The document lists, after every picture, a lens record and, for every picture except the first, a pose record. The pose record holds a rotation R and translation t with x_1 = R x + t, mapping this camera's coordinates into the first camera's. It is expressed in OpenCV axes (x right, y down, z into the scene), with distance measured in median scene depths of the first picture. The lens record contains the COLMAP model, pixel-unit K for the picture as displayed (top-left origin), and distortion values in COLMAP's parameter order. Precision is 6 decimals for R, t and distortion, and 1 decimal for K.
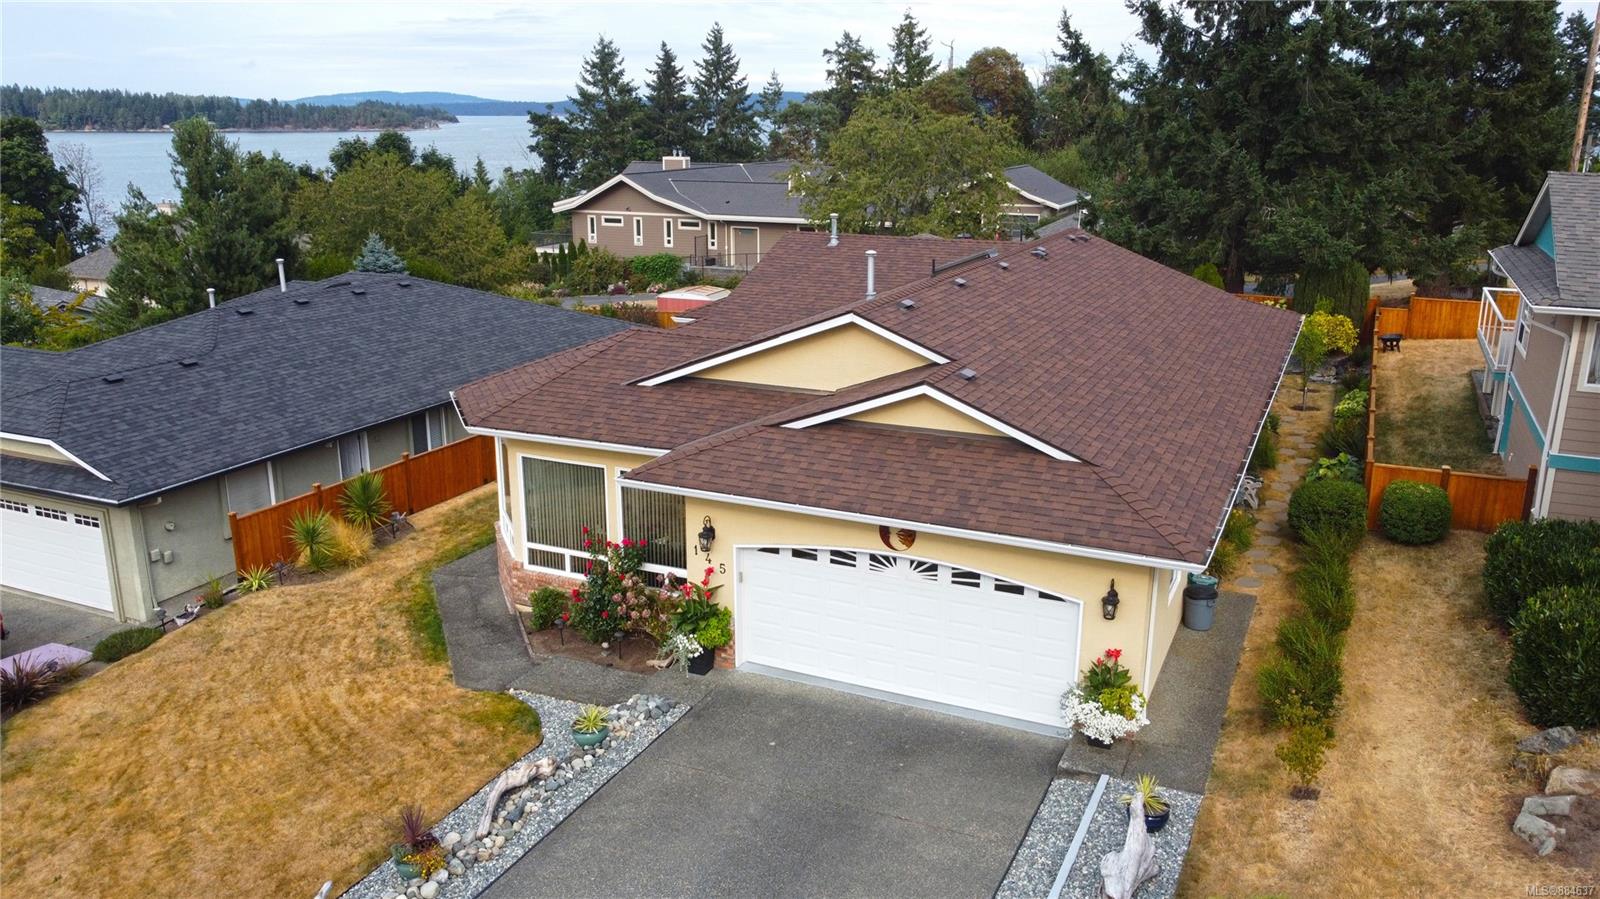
lens RADIAL K [[1218.9, 0, 795.0], [0, 1218.9, 453.5], [0, 0, 1]] dist [-0.000672, -0.008858]
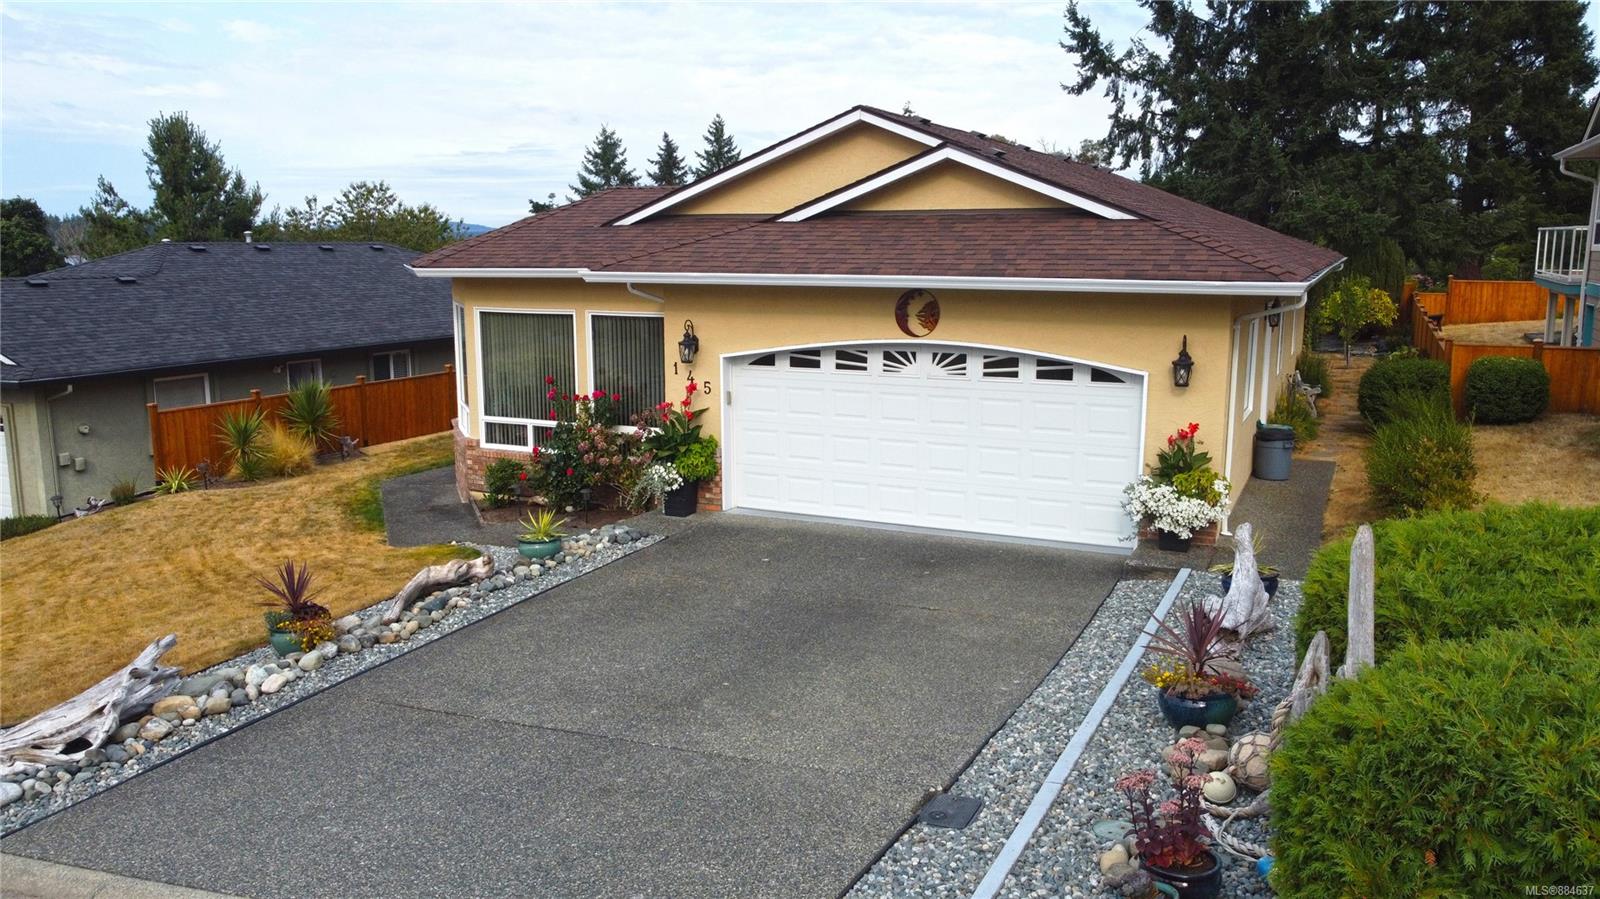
lens RADIAL K [[1218.9, 0, 795.0], [0, 1218.9, 453.5], [0, 0, 1]] dist [-0.000672, -0.008858]
pose [[0.999998, -0.001785, -0.001084, 0.001408], [0.001668, 0.995006, -0.099804, 0.187987], [0.001256, 0.099802, 0.995007, 0.144169]]
